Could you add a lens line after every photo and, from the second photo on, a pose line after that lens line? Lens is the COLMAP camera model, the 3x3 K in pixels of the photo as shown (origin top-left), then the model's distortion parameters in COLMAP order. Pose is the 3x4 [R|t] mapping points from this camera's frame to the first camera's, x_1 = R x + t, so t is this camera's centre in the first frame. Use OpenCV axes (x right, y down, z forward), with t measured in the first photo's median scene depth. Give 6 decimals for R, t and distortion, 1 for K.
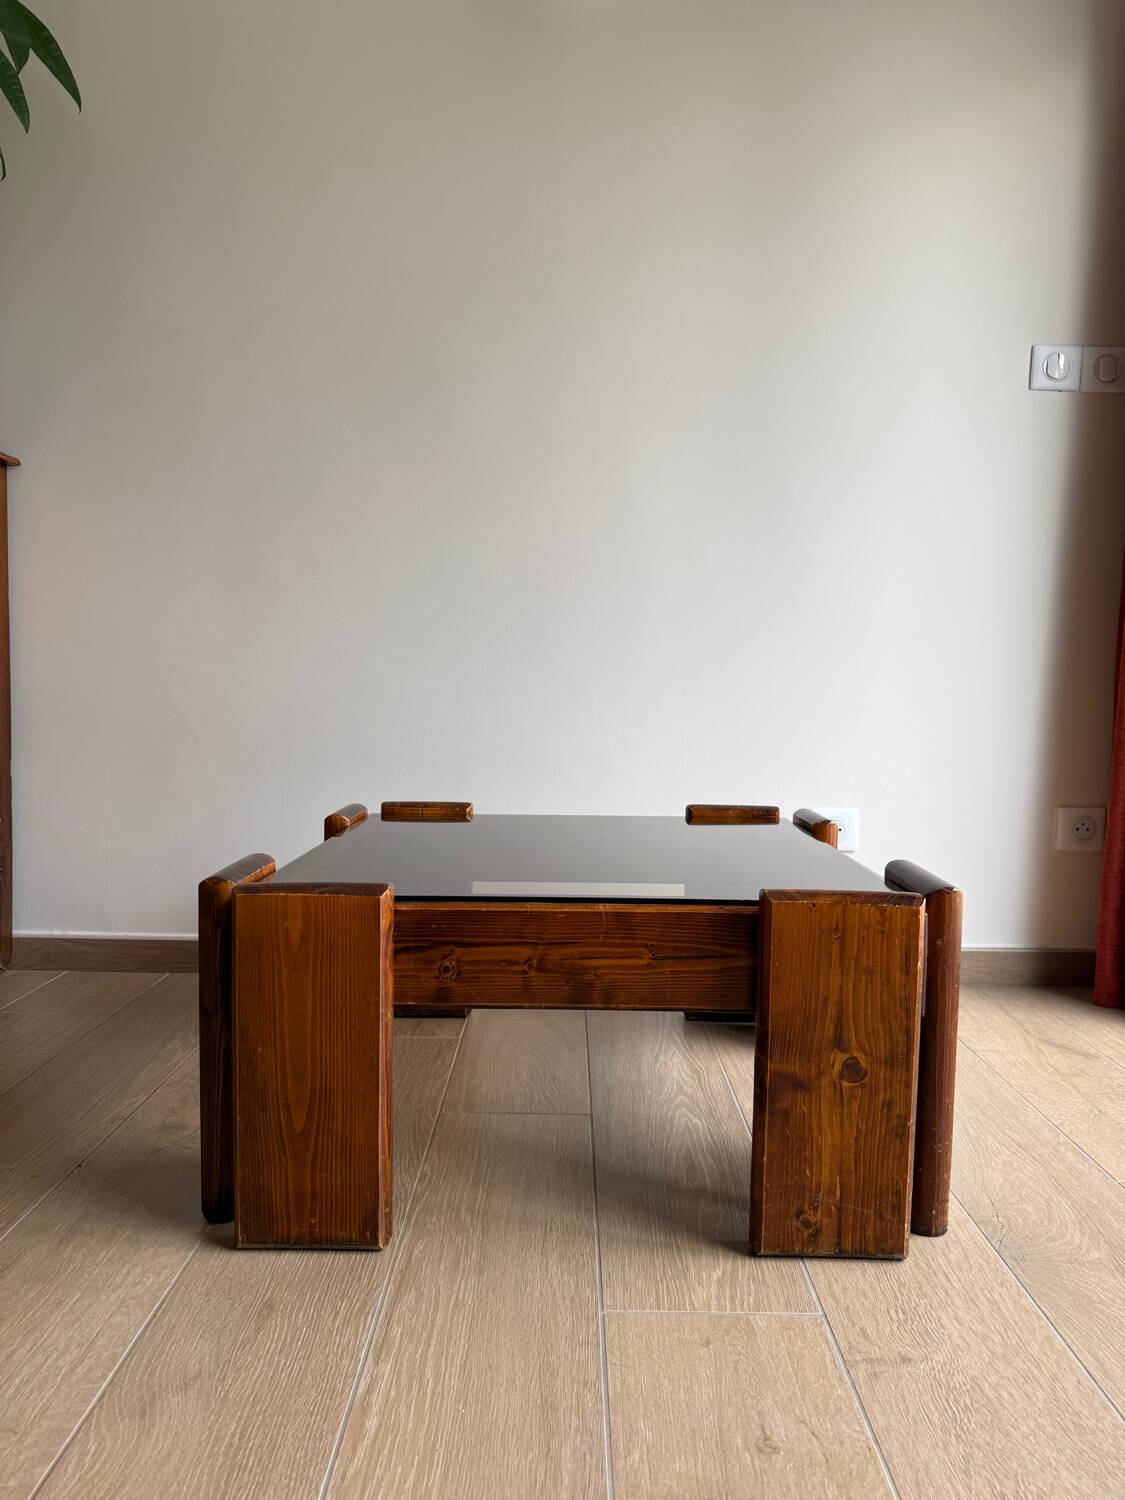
lens RADIAL K [[1062.2, 0, 559.1], [0, 1062.2, 748.3], [0, 0, 1]] dist [0.019108, -0.027288]
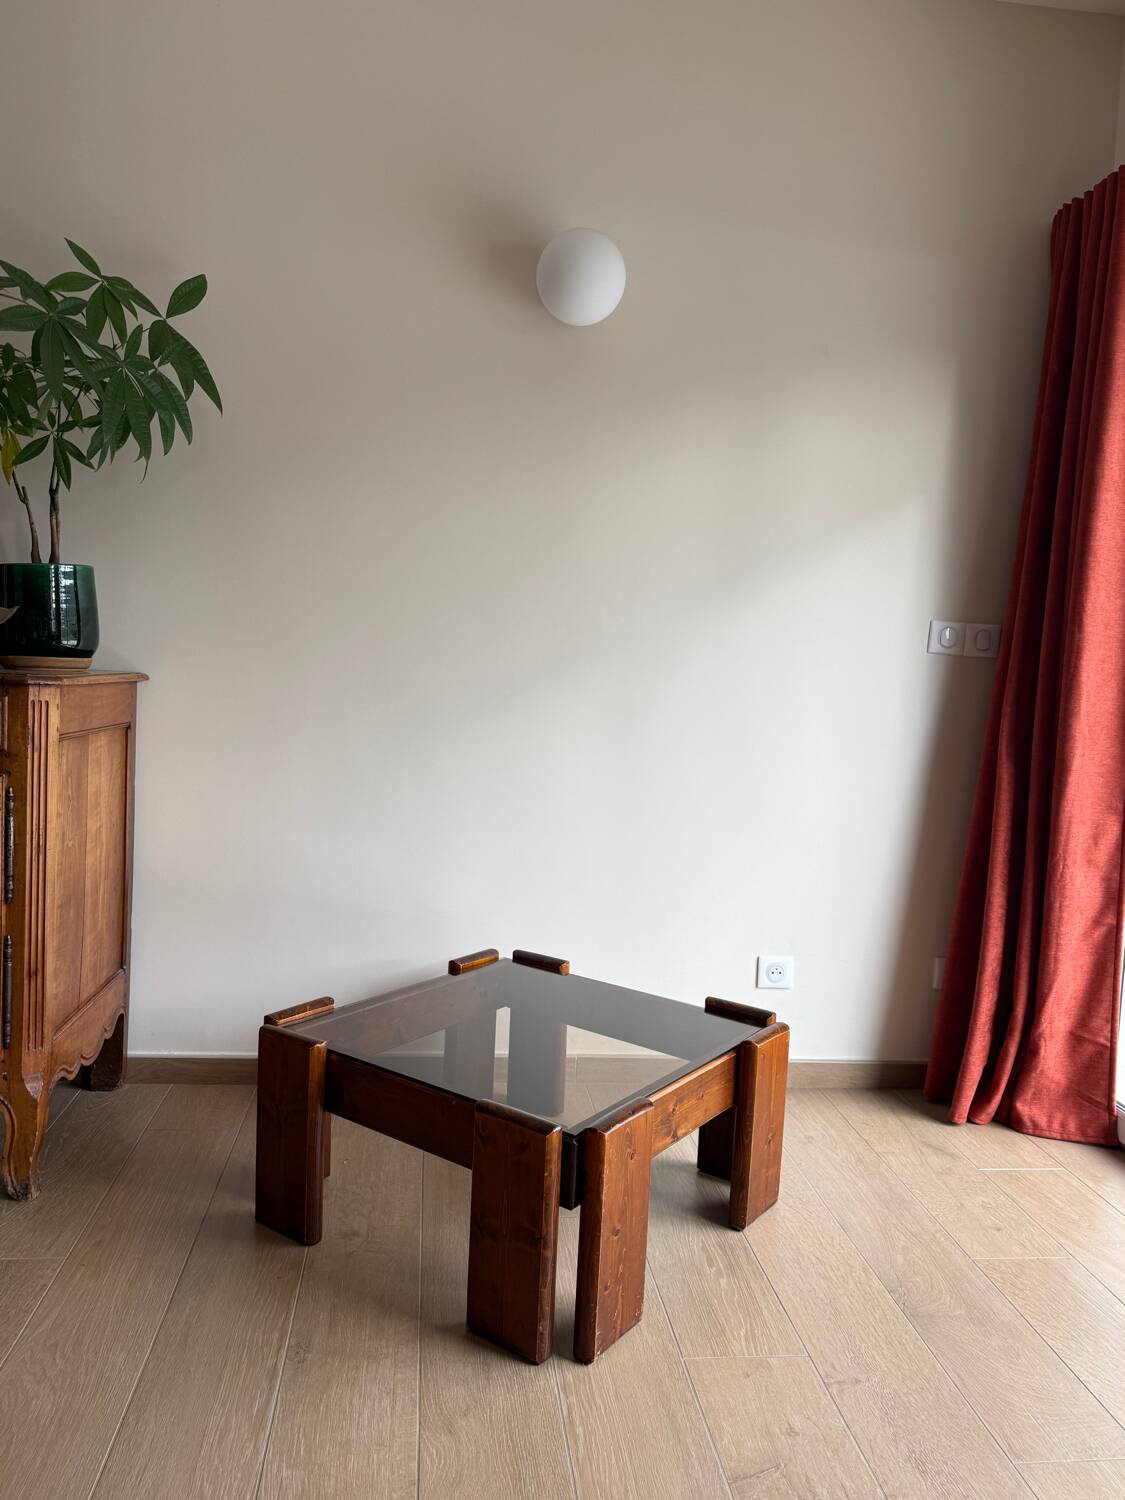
lens RADIAL K [[1114.0, 0, 557.8], [0, 1114.0, 748.7], [0, 0, 1]] dist [0.004690, -0.003217]
pose [[0.992106, 0.026793, 0.122510, -0.373110], [-0.029383, 0.999380, 0.019385, -0.439173], [-0.121914, -0.022831, 0.992278, -0.667156]]
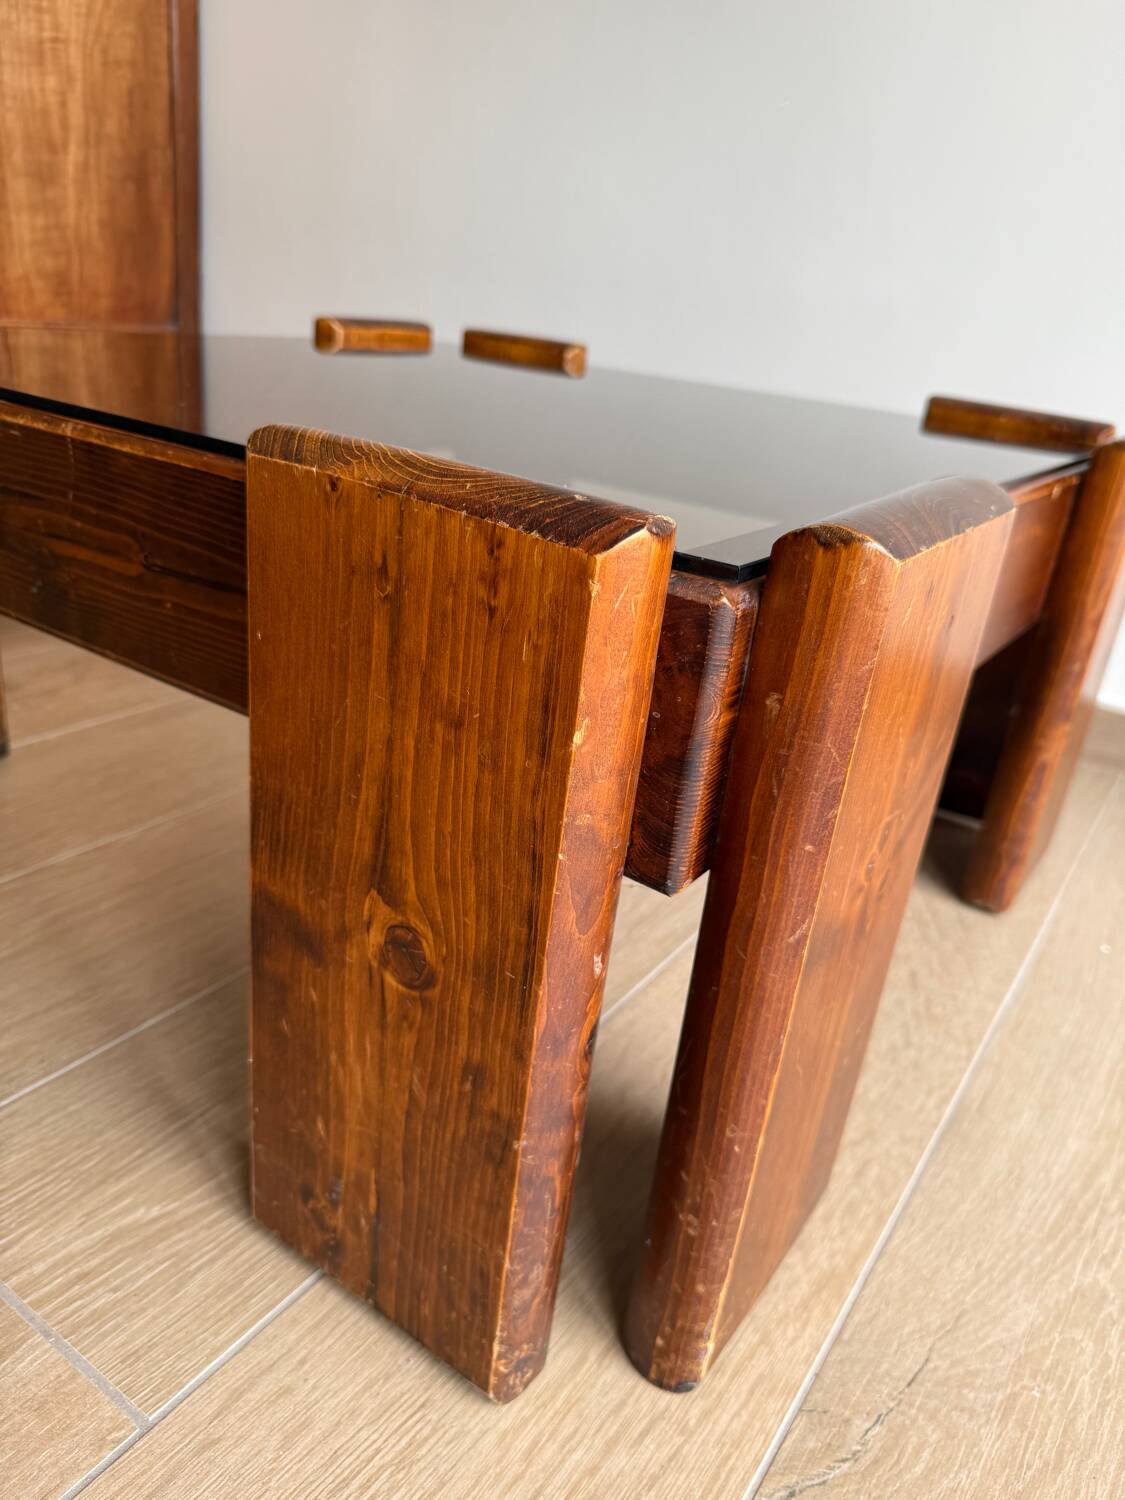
lens RADIAL K [[1097.8, 0, 563.9], [0, 1097.8, 745.3], [0, 0, 1]] dist [-0.011049, -0.006666]
pose [[0.831080, 0.286179, -0.476872, 0.480326], [-0.129993, 0.933654, 0.333754, 0.098906], [0.540747, -0.215386, 0.813143, 0.734368]]
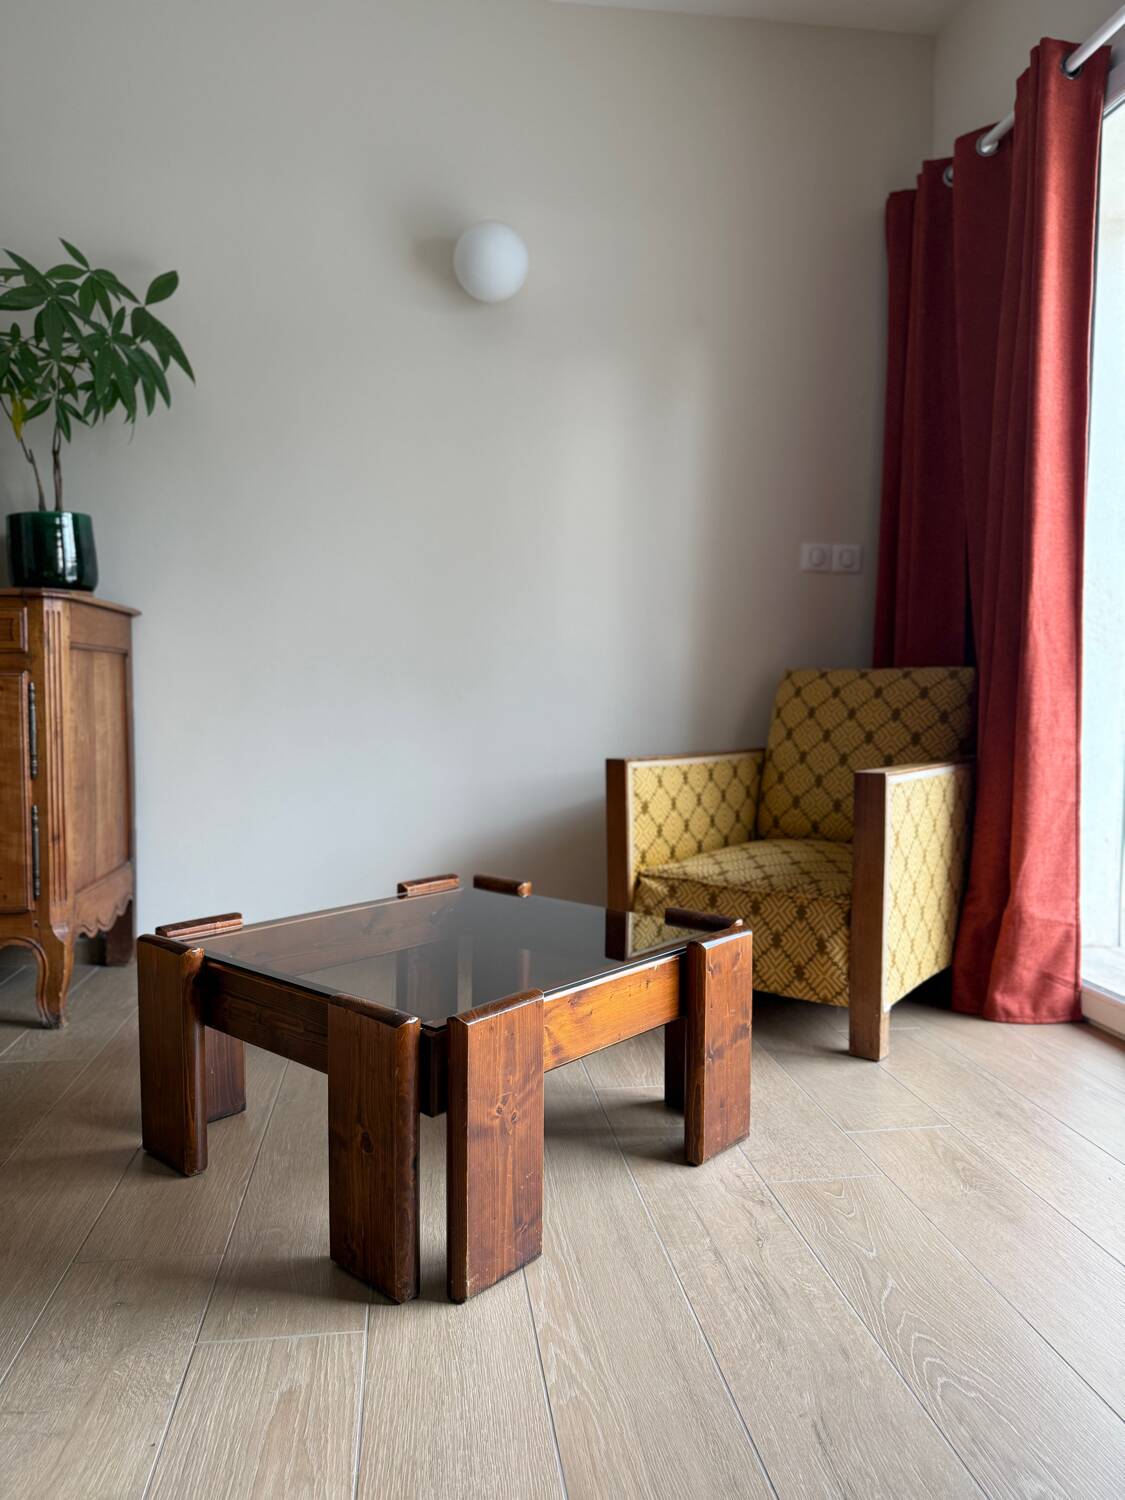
lens RADIAL K [[1062.2, 0, 559.1], [0, 1062.2, 748.3], [0, 0, 1]] dist [0.019108, -0.027288]
pose [[0.989343, -0.017725, 0.144523, -0.302496], [0.017606, 0.999843, 0.002104, -0.151256], [-0.144538, 0.000463, 0.989499, -1.020260]]
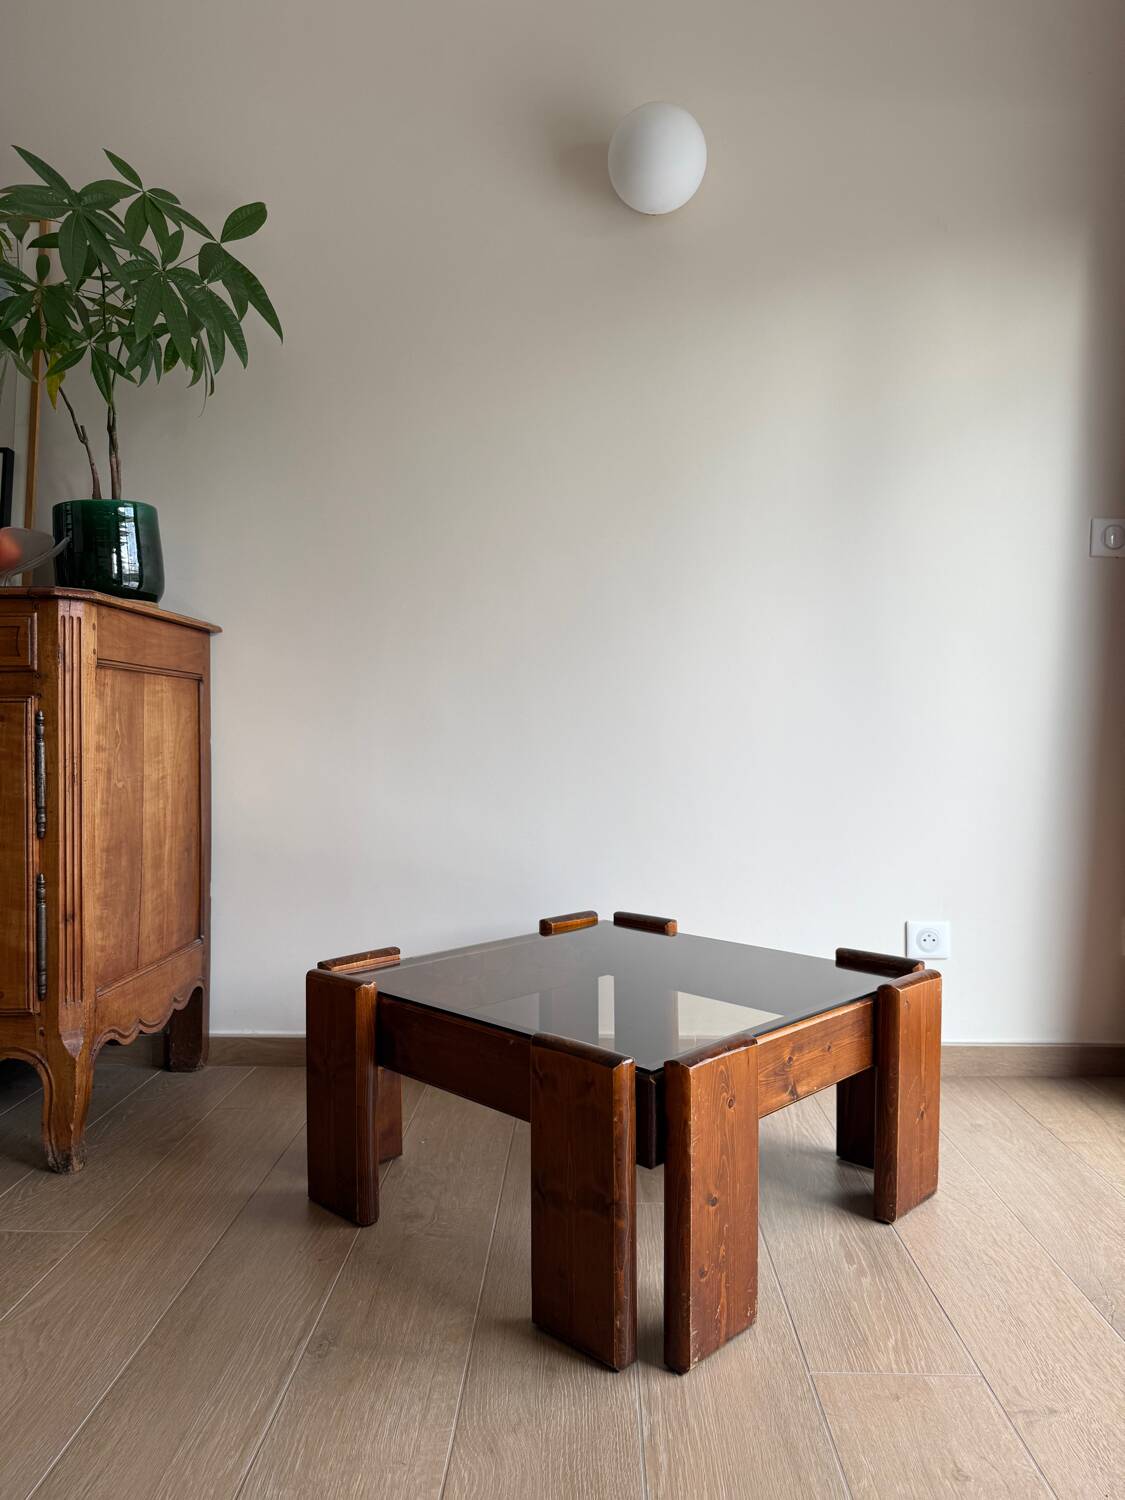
lens RADIAL K [[1061.0, 0, 560.9], [0, 1061.0, 751.7], [0, 0, 1]] dist [0.005492, -0.008973]
pose [[0.999681, -0.010523, -0.022979, -0.207607], [0.009608, 0.999171, -0.039572, -0.164380], [0.023376, 0.039339, 0.998952, -0.301184]]
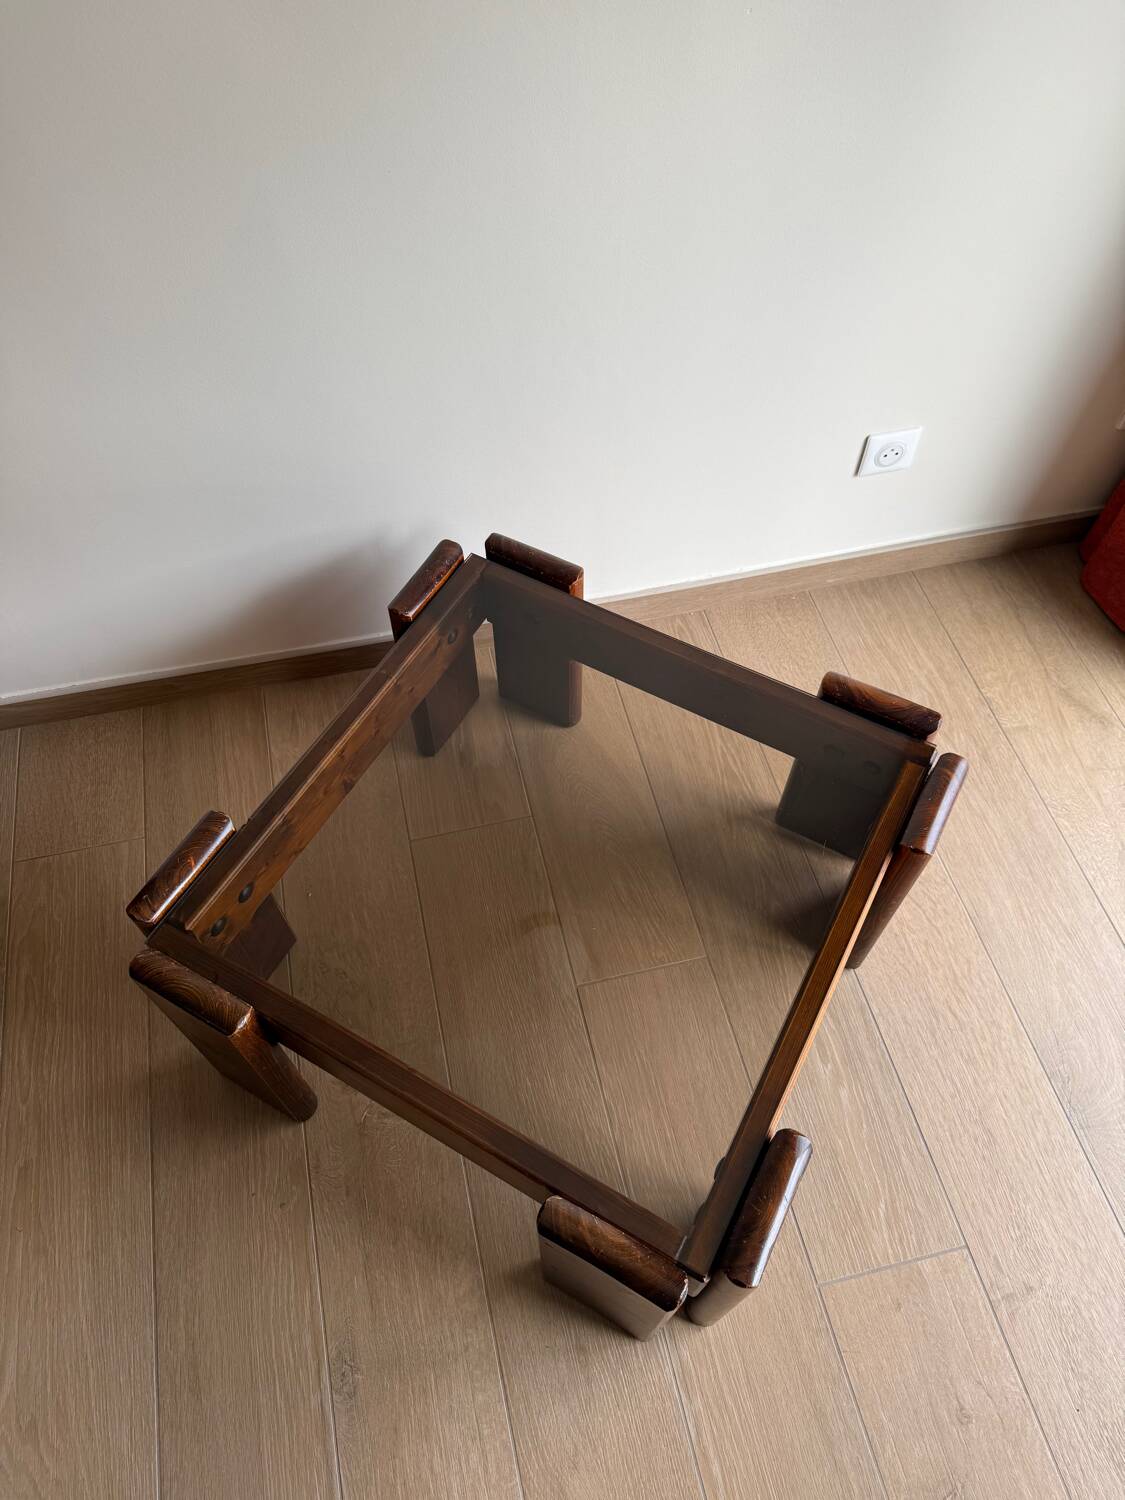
lens RADIAL K [[1061.0, 0, 560.9], [0, 1061.0, 751.7], [0, 0, 1]] dist [0.005492, -0.008973]
pose [[0.971575, -0.205499, 0.117524, -0.279371], [0.028454, 0.594219, 0.803800, -0.921769], [-0.235015, -0.777608, 0.583176, 0.756365]]
